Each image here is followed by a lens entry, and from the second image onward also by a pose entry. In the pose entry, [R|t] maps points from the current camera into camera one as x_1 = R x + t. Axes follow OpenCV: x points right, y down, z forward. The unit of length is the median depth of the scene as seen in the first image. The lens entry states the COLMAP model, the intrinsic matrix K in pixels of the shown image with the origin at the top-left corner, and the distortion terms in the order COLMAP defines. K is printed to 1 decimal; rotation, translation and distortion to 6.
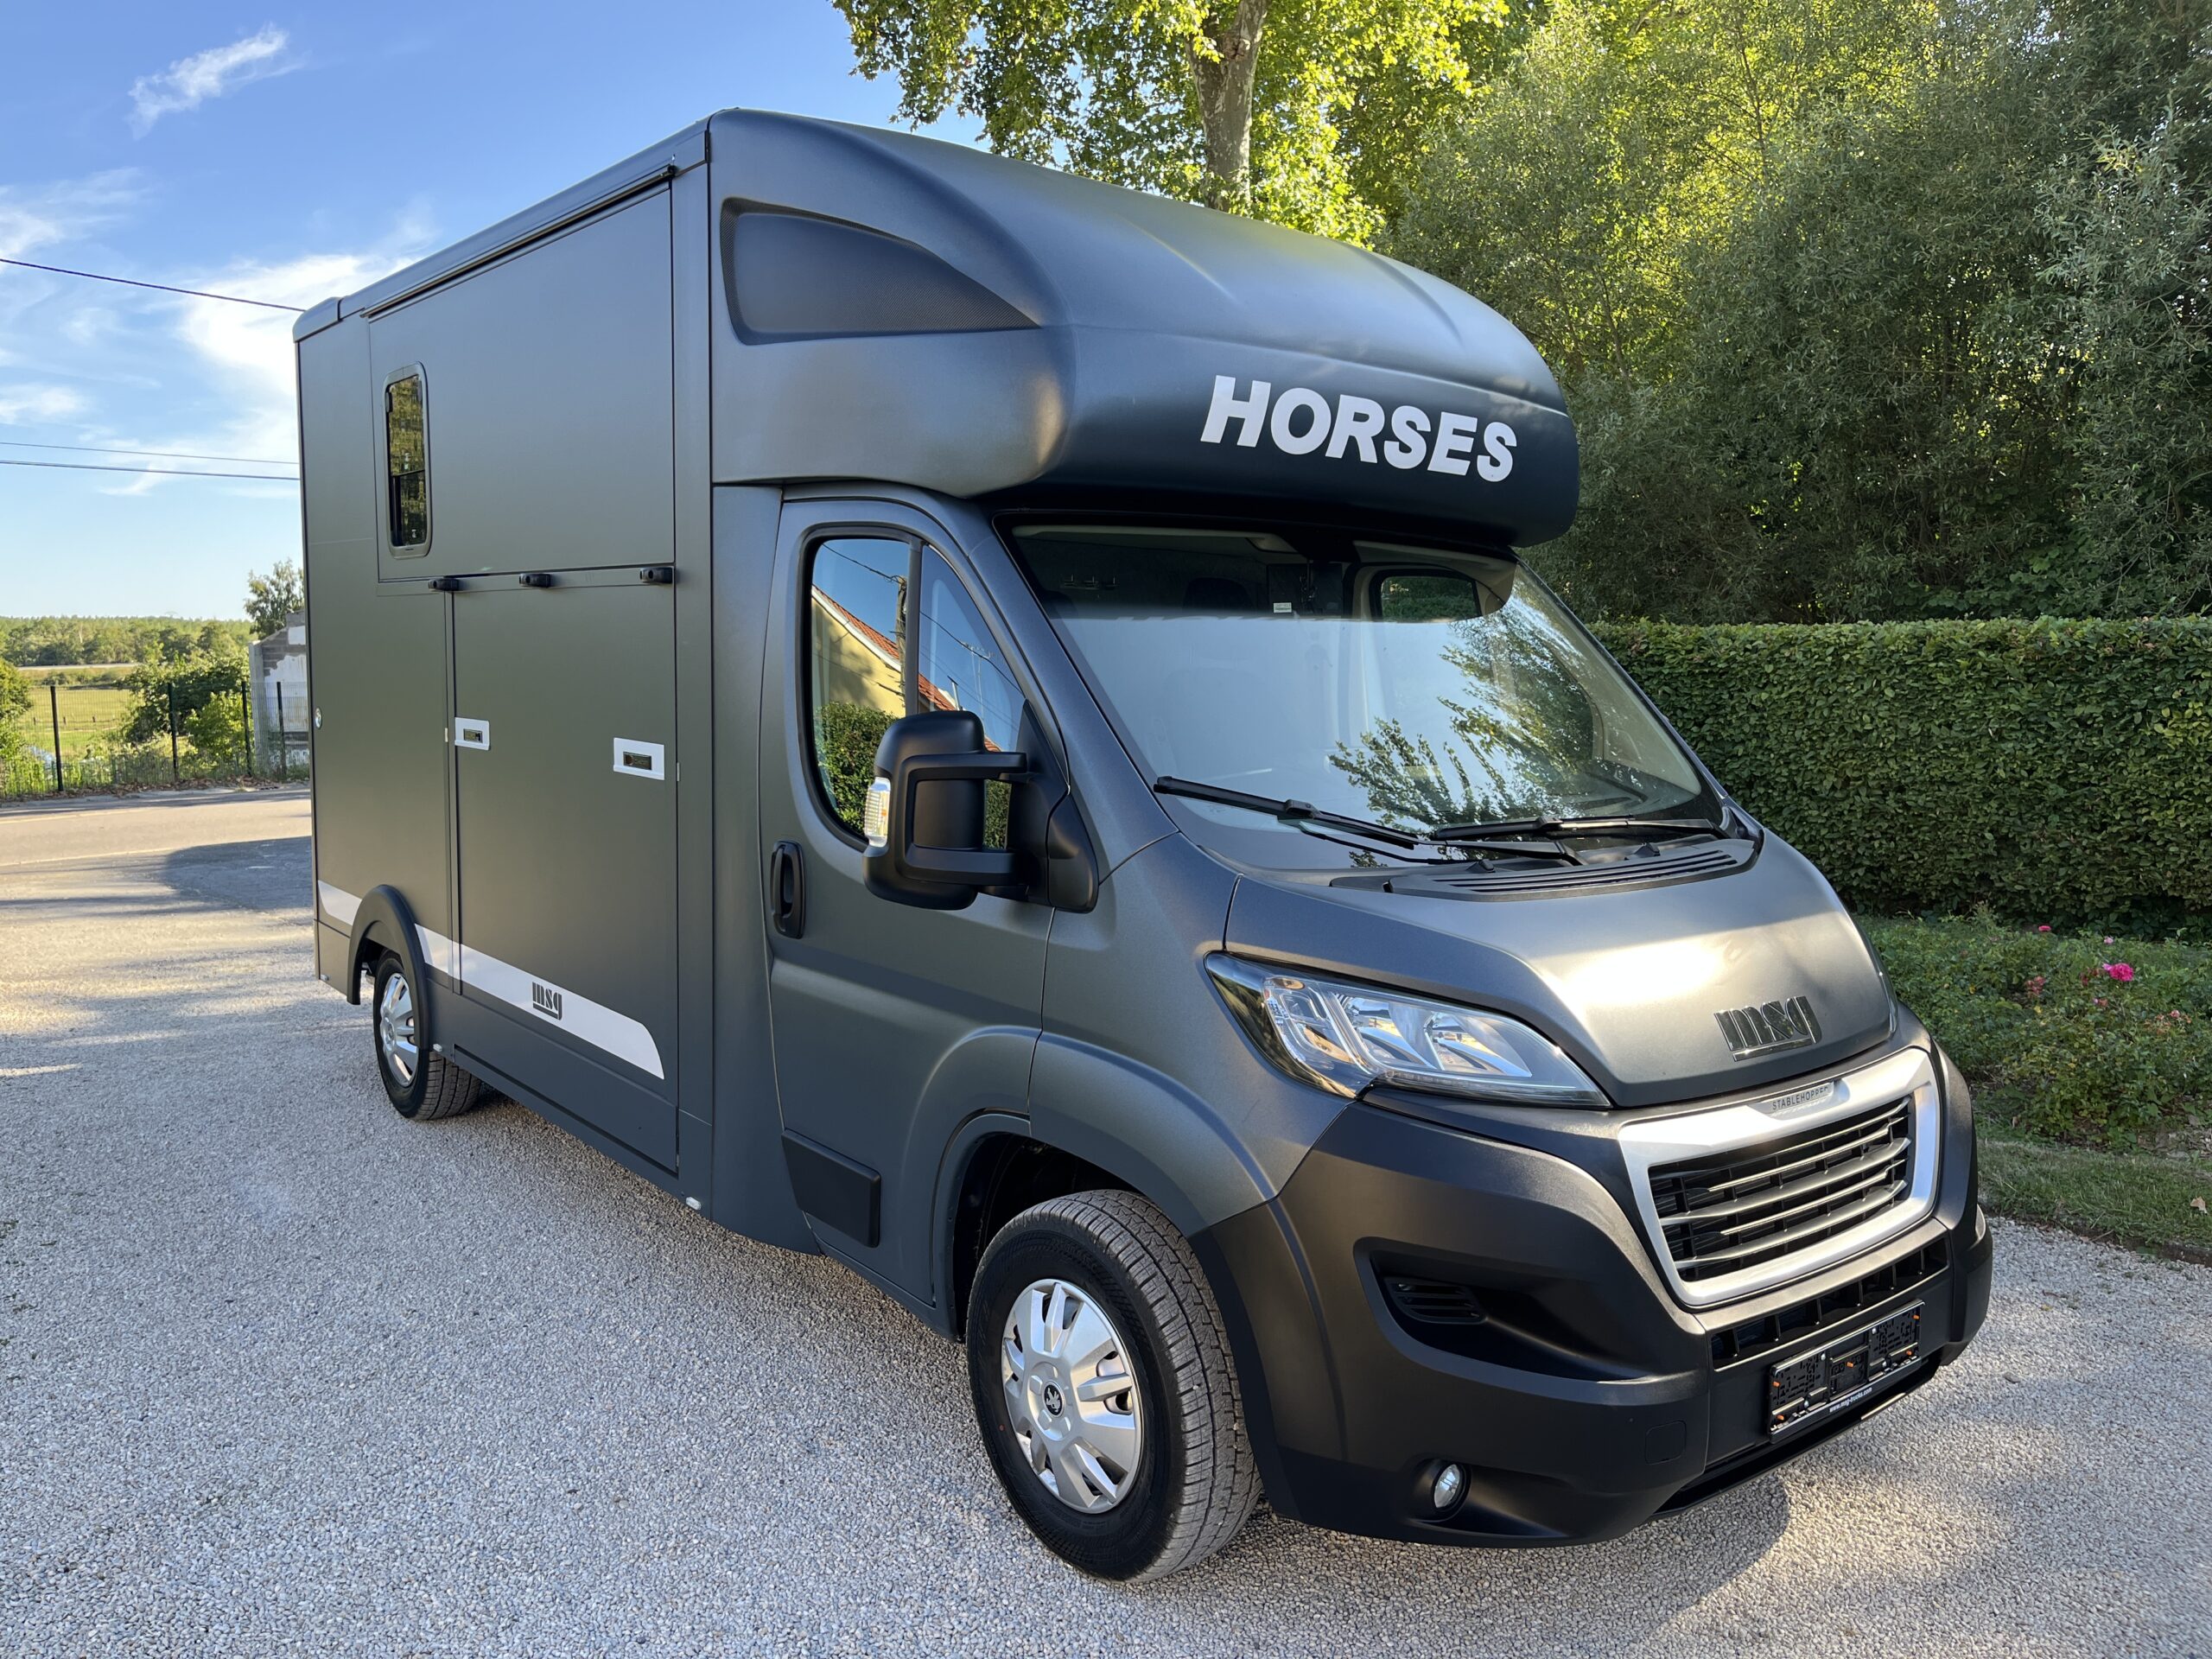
lens RADIAL K [[1670.9, 0, 1120.3], [0, 1670.9, 836.5], [0, 0, 1]] dist [0.054566, -0.071921]
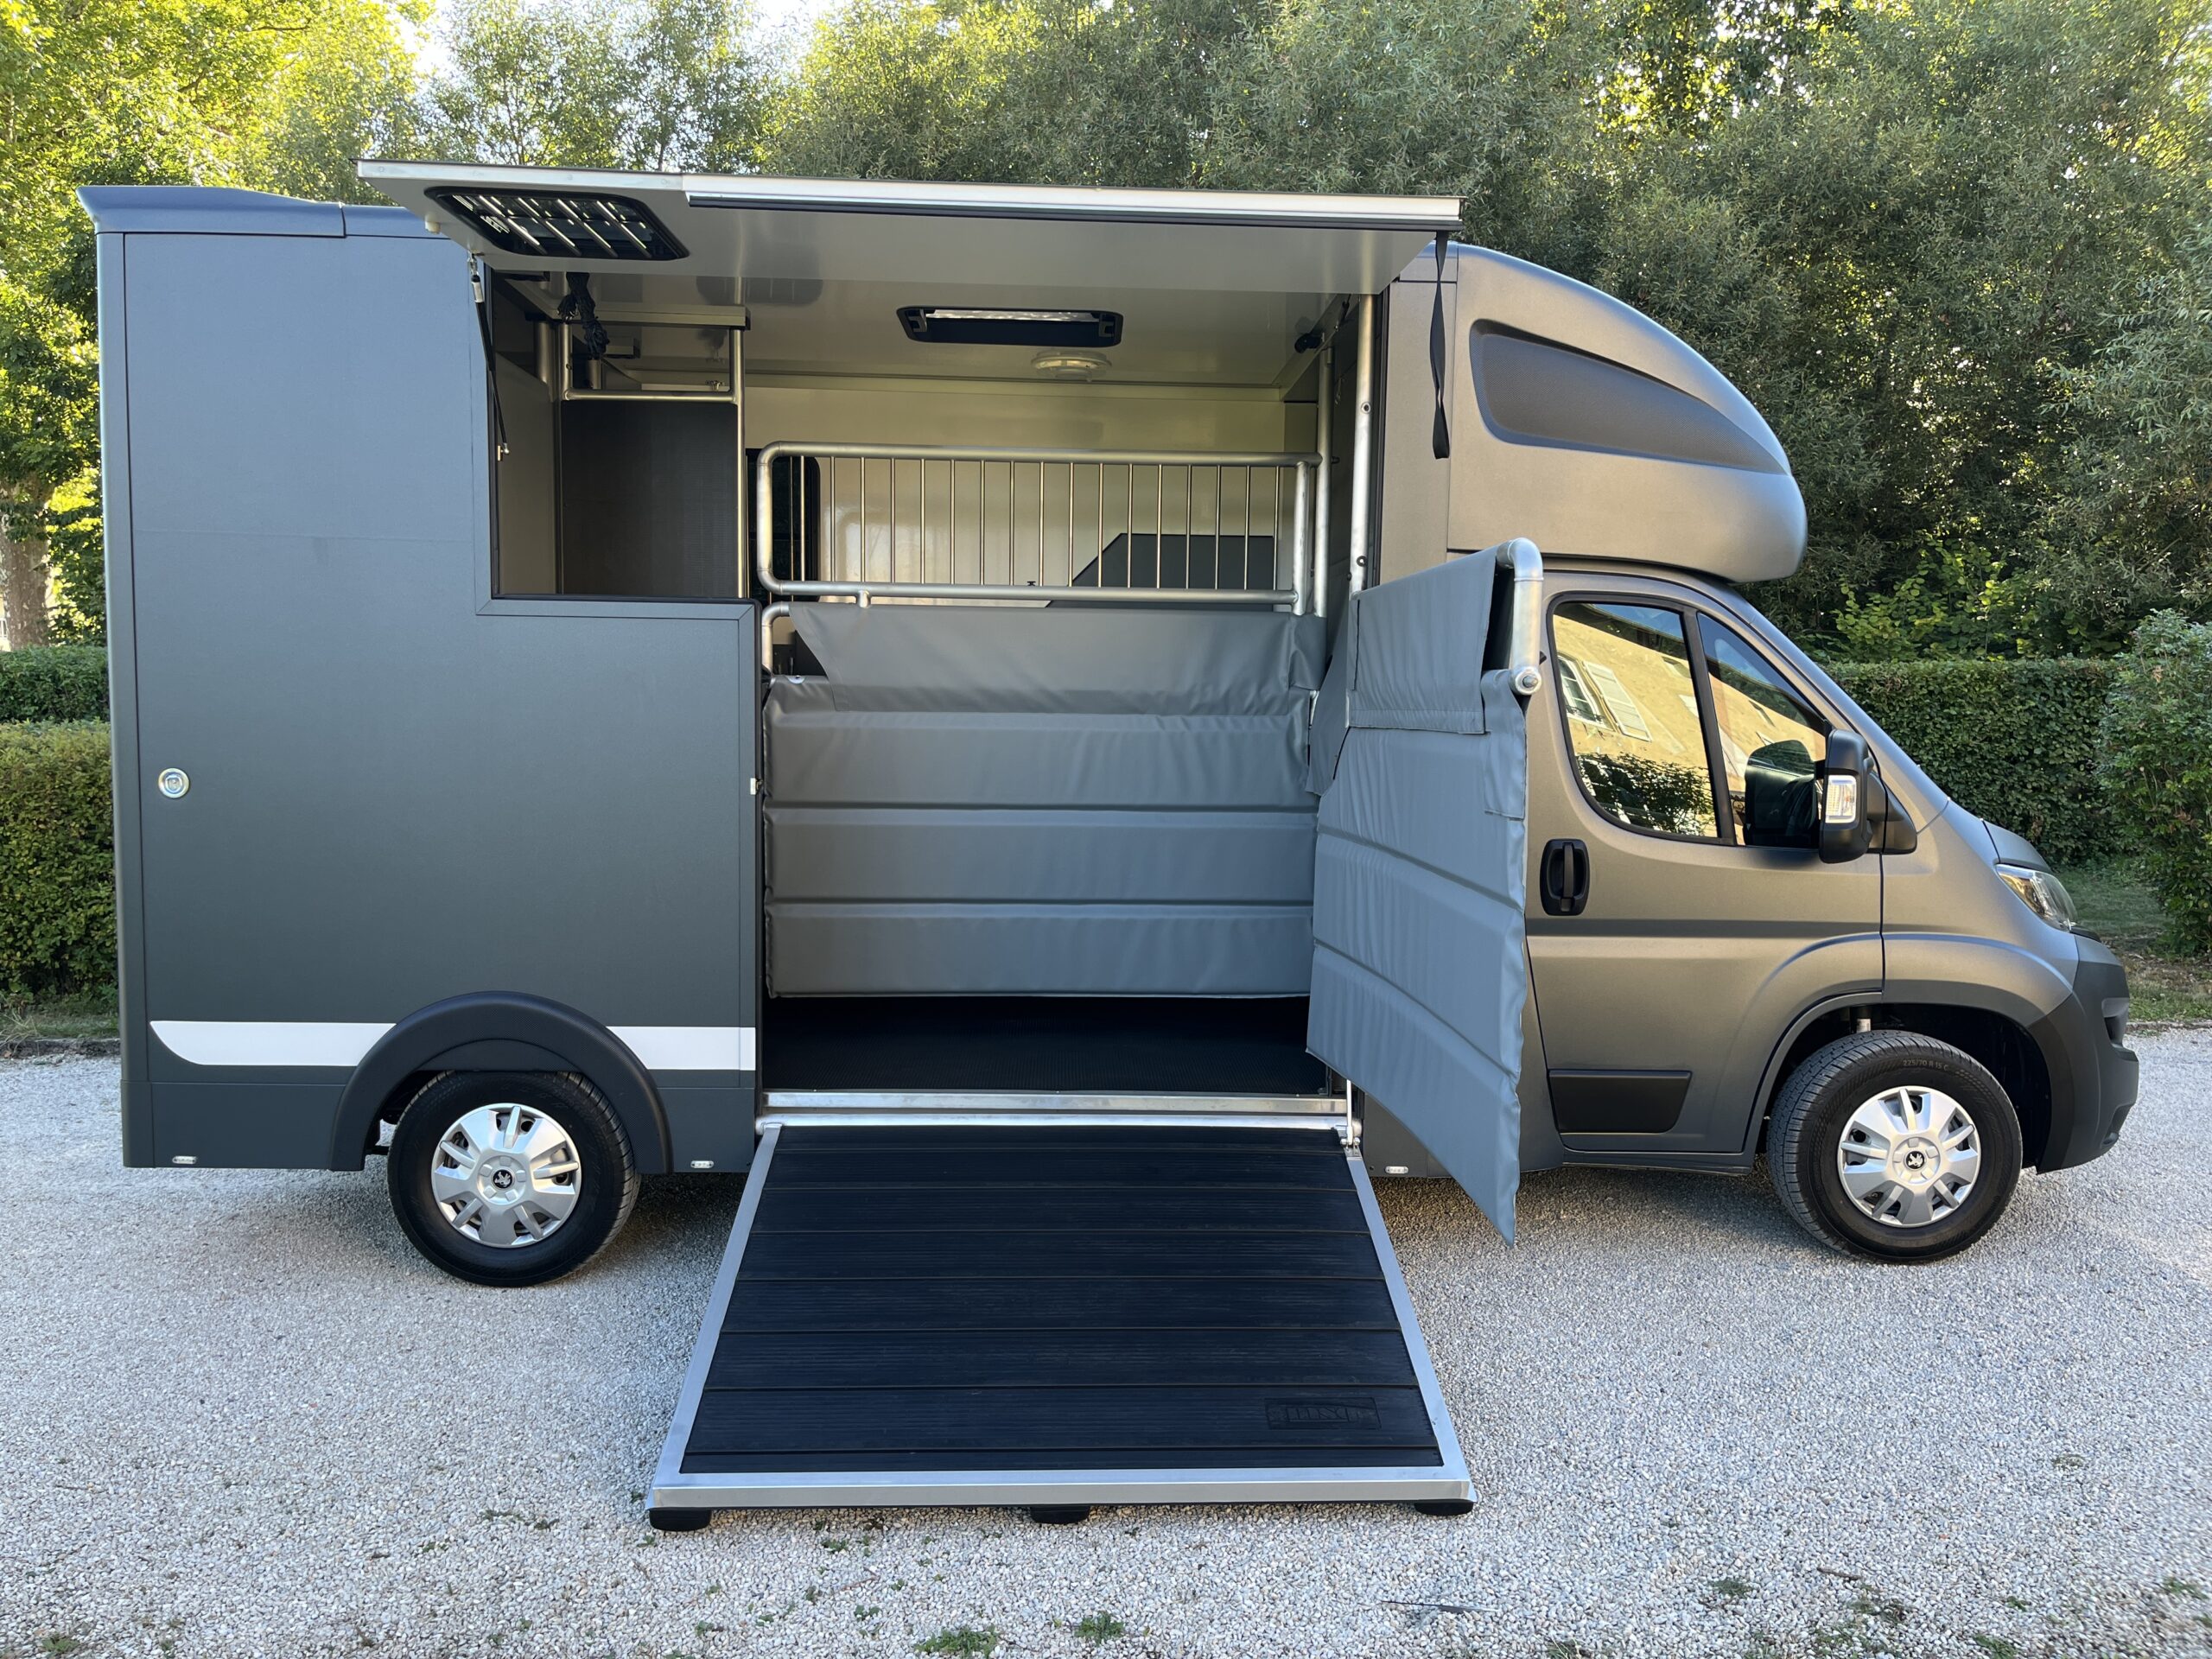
lens RADIAL K [[1670.9, 0, 1120.3], [0, 1670.9, 836.5], [0, 0, 1]] dist [0.054566, -0.071921]
pose [[0.606179, -0.072719, 0.791997, -1.339081], [0.084570, 0.996059, 0.026728, -0.058560], [-0.790819, 0.050777, 0.609940, 0.467192]]
